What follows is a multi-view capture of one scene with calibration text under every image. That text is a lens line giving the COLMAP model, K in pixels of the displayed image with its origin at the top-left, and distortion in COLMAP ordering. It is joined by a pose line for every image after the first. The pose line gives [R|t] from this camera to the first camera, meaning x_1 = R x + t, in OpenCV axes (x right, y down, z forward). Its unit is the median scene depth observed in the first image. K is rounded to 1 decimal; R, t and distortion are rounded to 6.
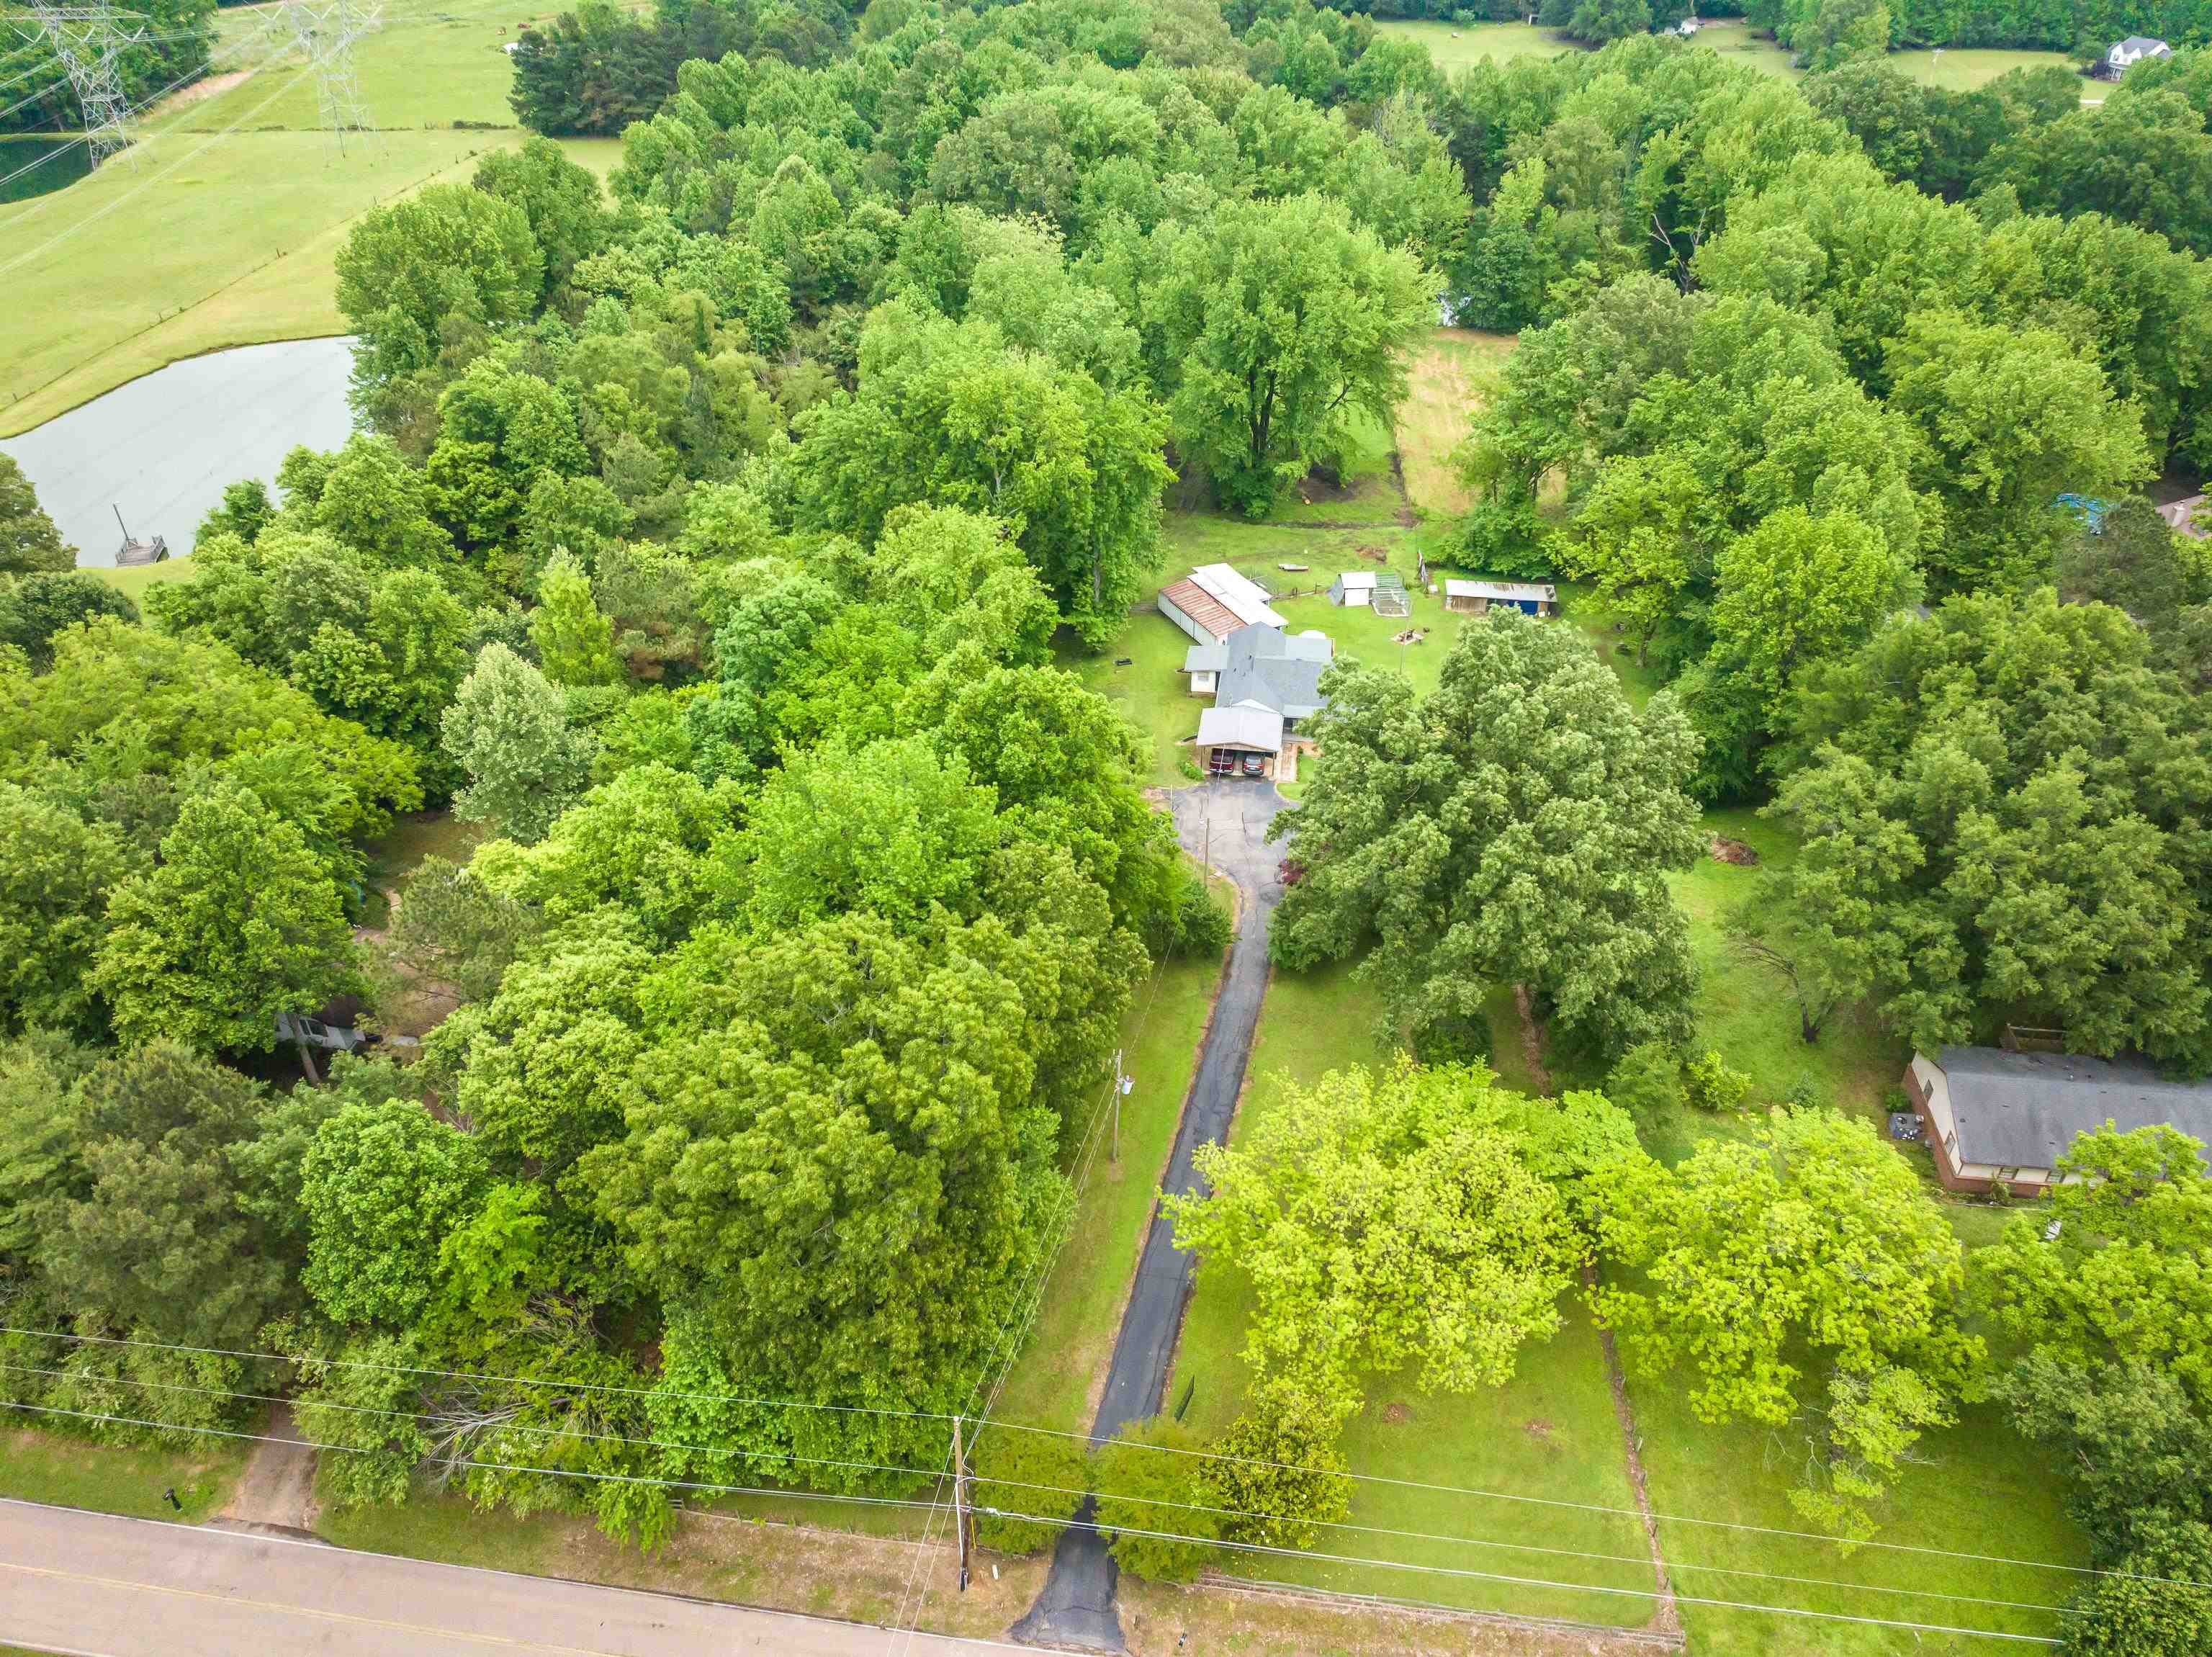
lens RADIAL K [[1556.6, 0, 1111.6], [0, 1556.6, 822.3], [0, 0, 1]] dist [-0.036501, 0.024408]
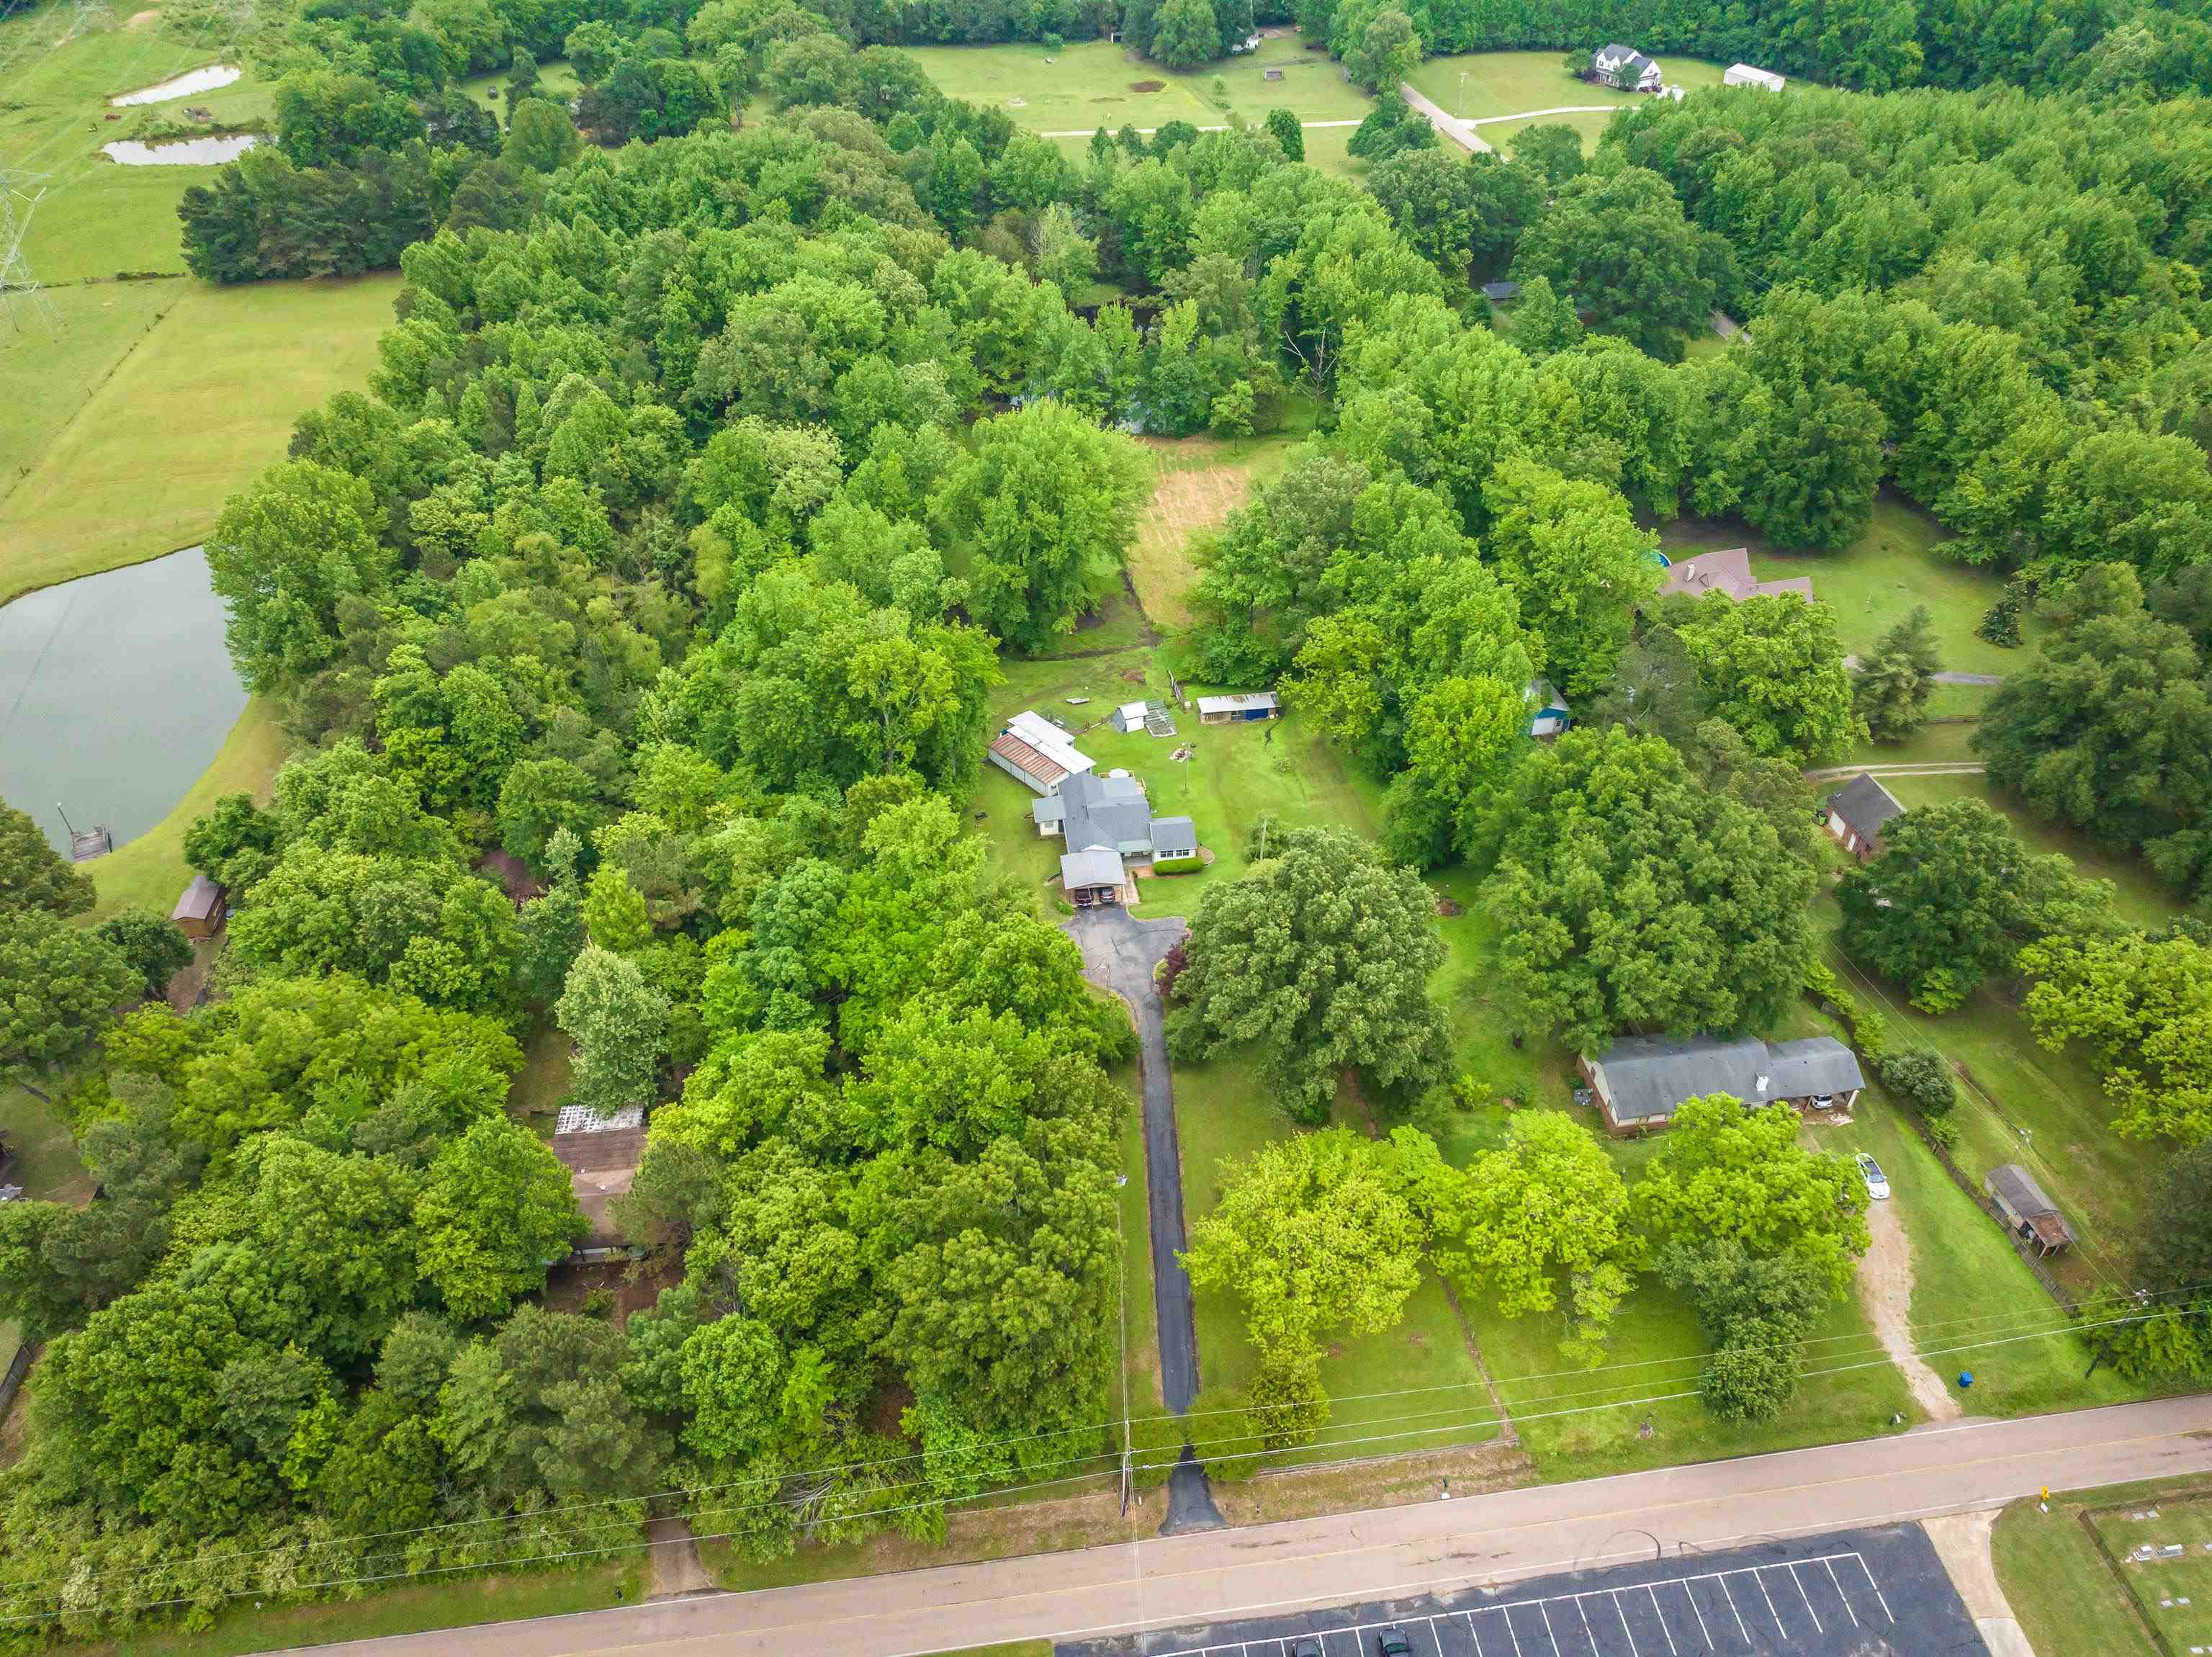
lens RADIAL K [[1556.6, 0, 1111.6], [0, 1556.6, 822.3], [0, 0, 1]] dist [-0.036501, 0.024408]
pose [[0.963659, -0.166741, 0.208709, -0.258747], [0.153630, 0.985073, 0.077642, -0.296436], [-0.218540, -0.042757, 0.974891, -0.474797]]
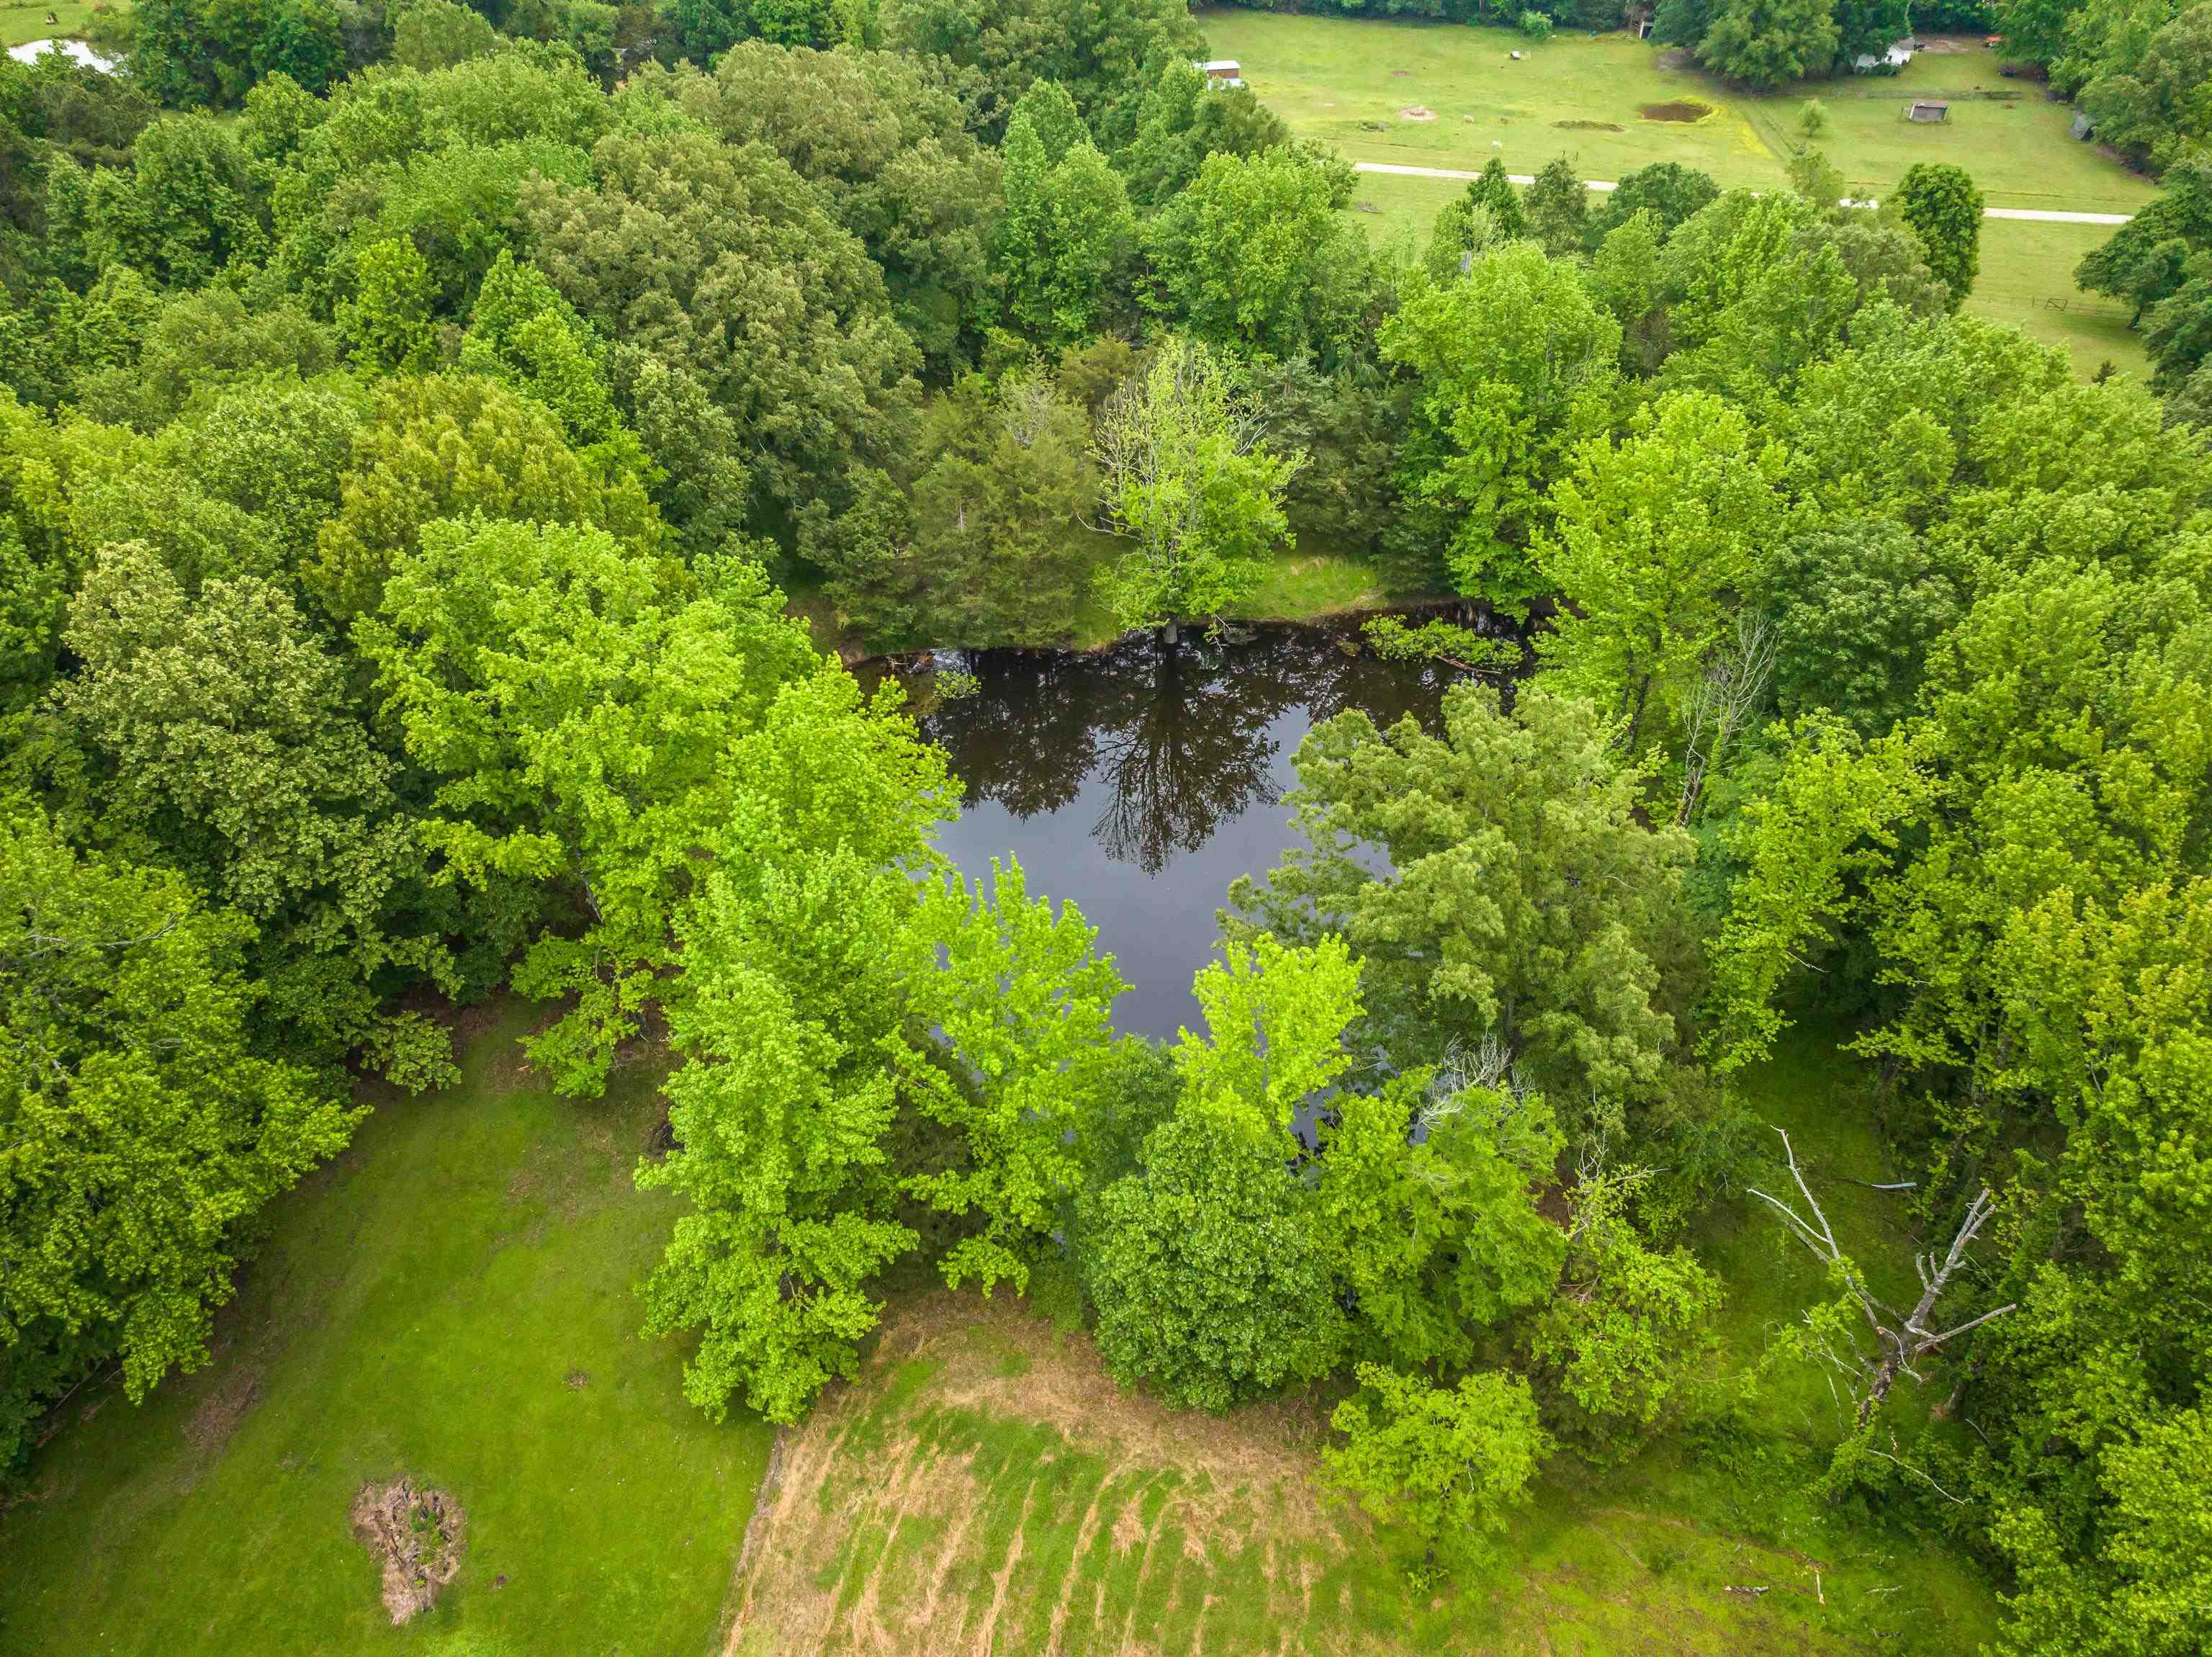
lens RADIAL K [[1556.6, 0, 1111.6], [0, 1556.6, 822.3], [0, 0, 1]] dist [-0.036501, 0.024408]
pose [[0.995854, 0.058593, -0.069588, 0.604491], [-0.055758, 0.997560, 0.042002, -1.076499], [0.071879, -0.037948, 0.996691, 1.743493]]
